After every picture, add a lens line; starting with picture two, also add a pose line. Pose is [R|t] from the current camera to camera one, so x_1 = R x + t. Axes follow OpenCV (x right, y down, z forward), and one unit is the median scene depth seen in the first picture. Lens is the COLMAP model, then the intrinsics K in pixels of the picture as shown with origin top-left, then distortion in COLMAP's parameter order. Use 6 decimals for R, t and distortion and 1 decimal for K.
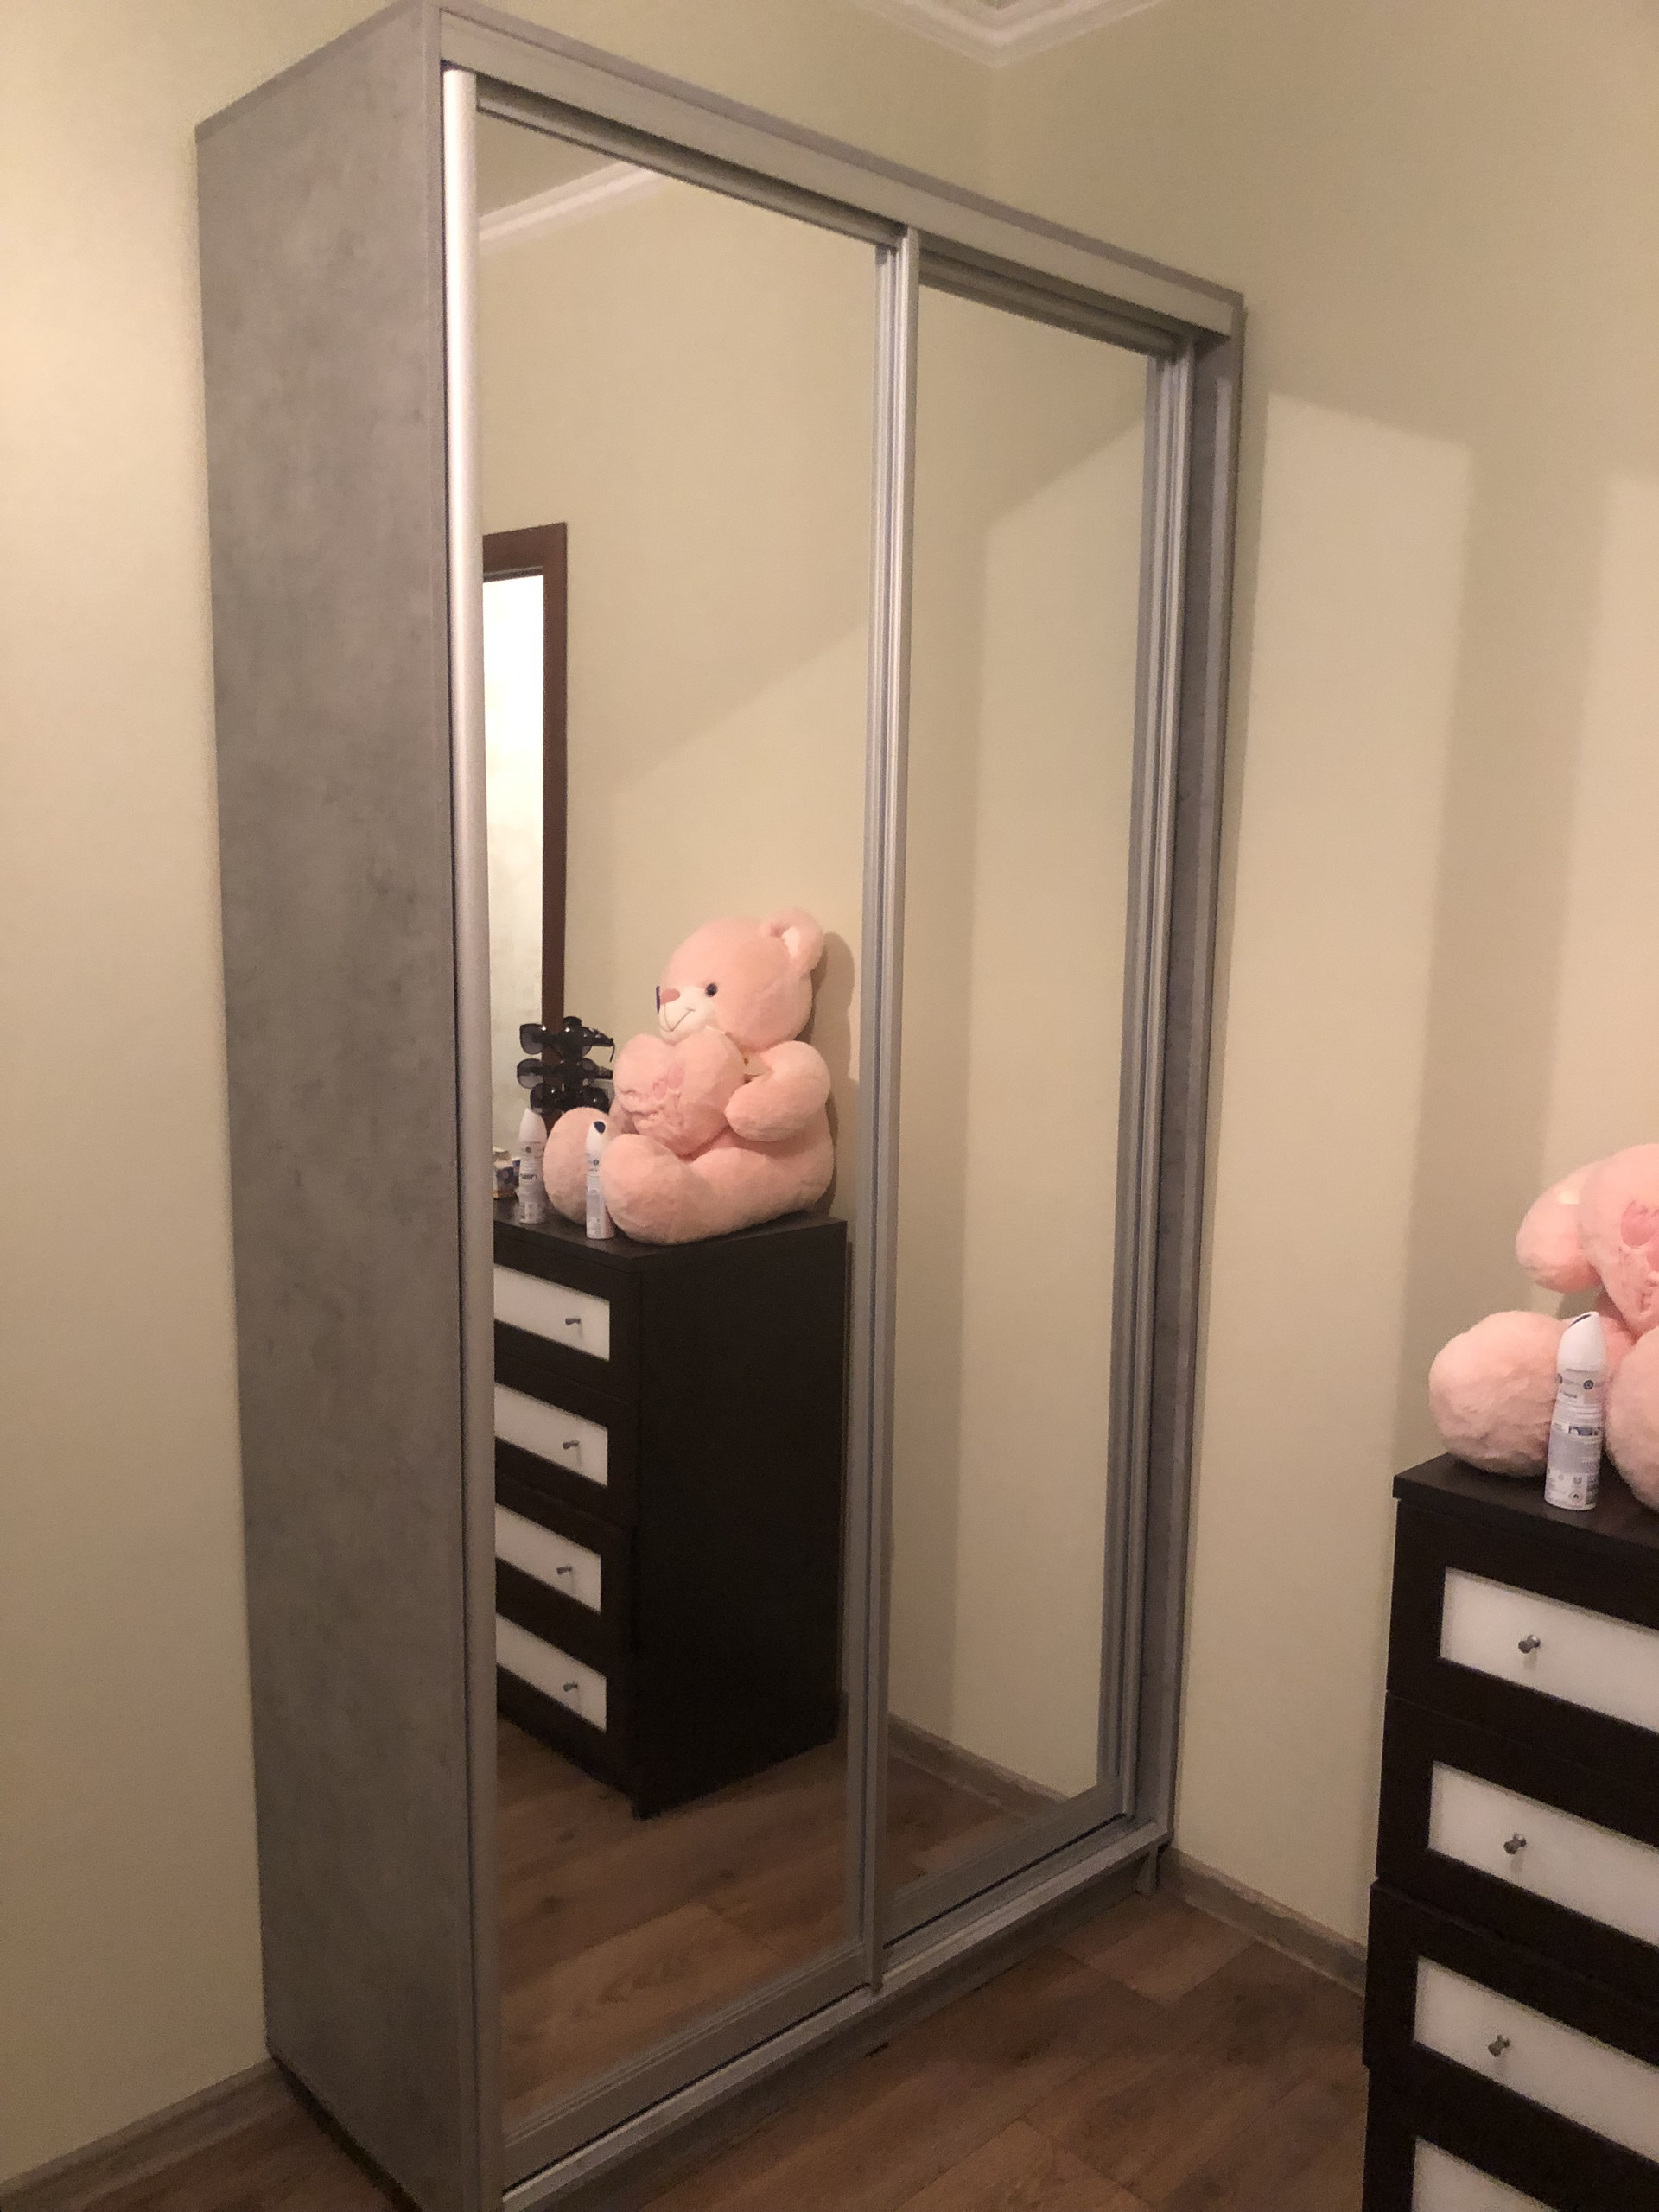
lens RADIAL K [[1825.1, 0, 829.5], [0, 1825.1, 1106.0], [0, 0, 1]] dist [0.077137, -0.184982]
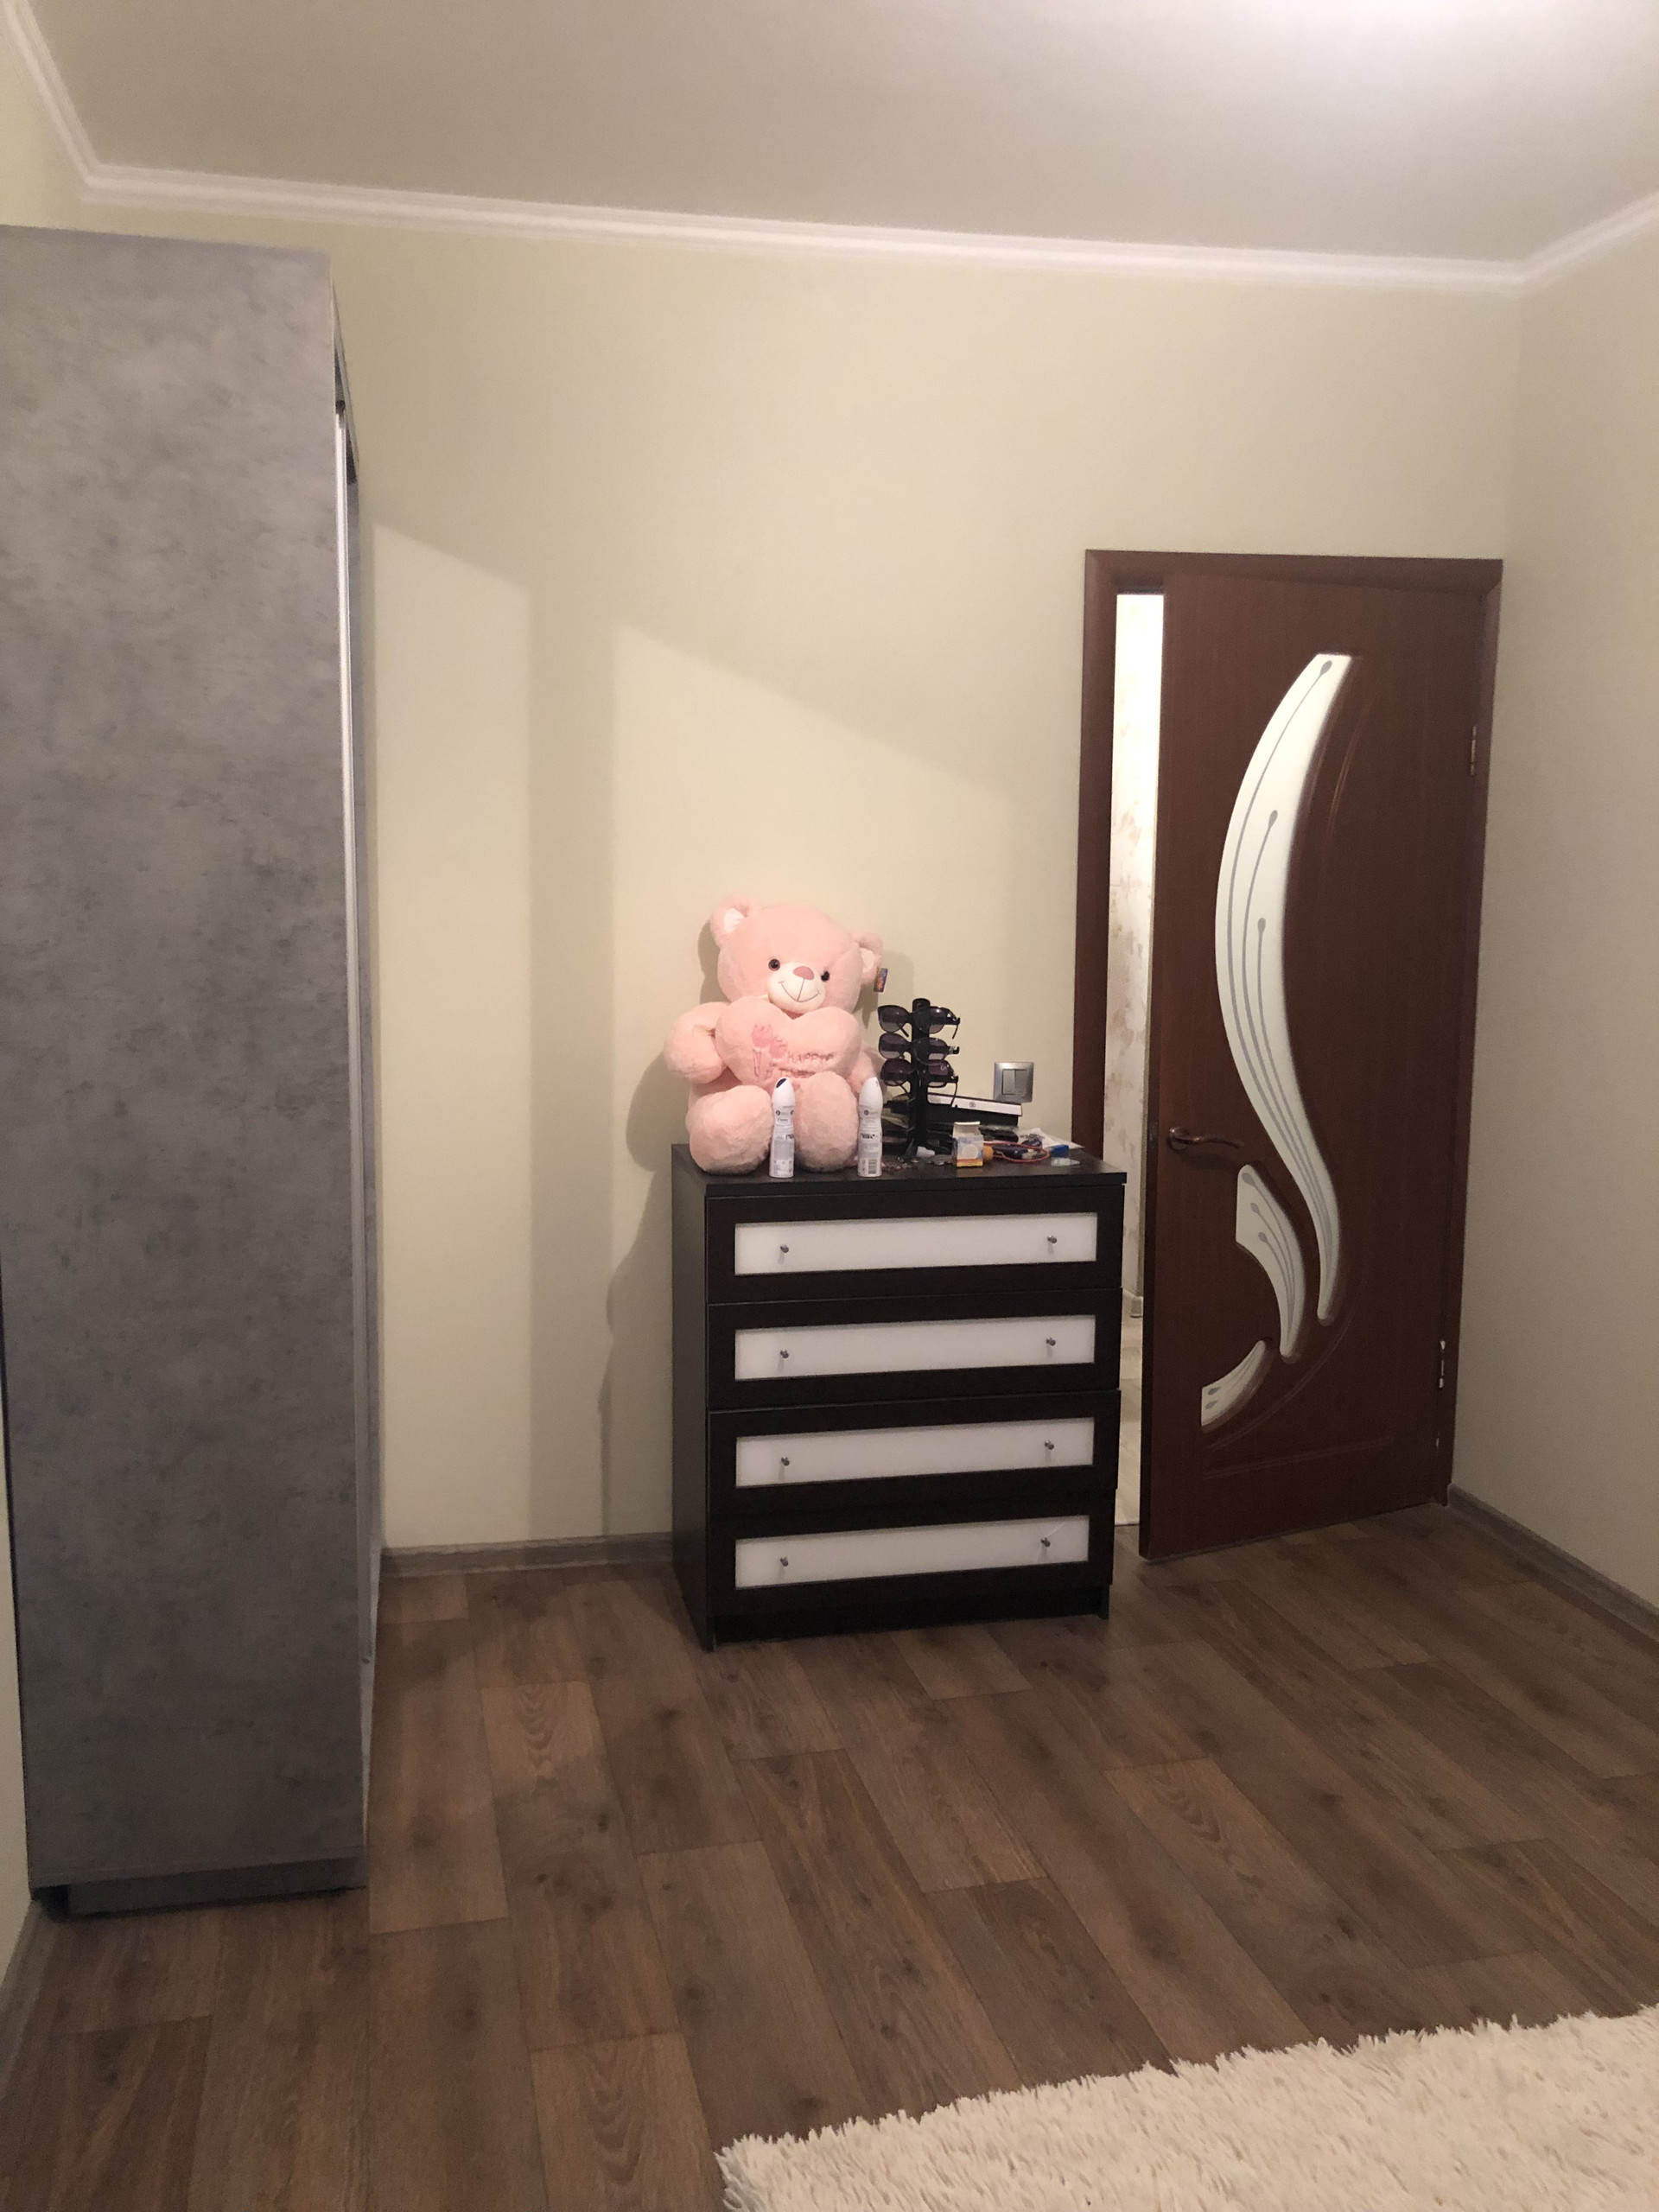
lens RADIAL K [[1825.1, 0, 829.5], [0, 1825.1, 1106.0], [0, 0, 1]] dist [0.077137, -0.184982]
pose [[0.507367, -0.126383, 0.852412, -1.196877], [0.110350, 0.990571, 0.081186, -0.010672], [-0.854635, 0.052872, 0.516530, -0.052720]]
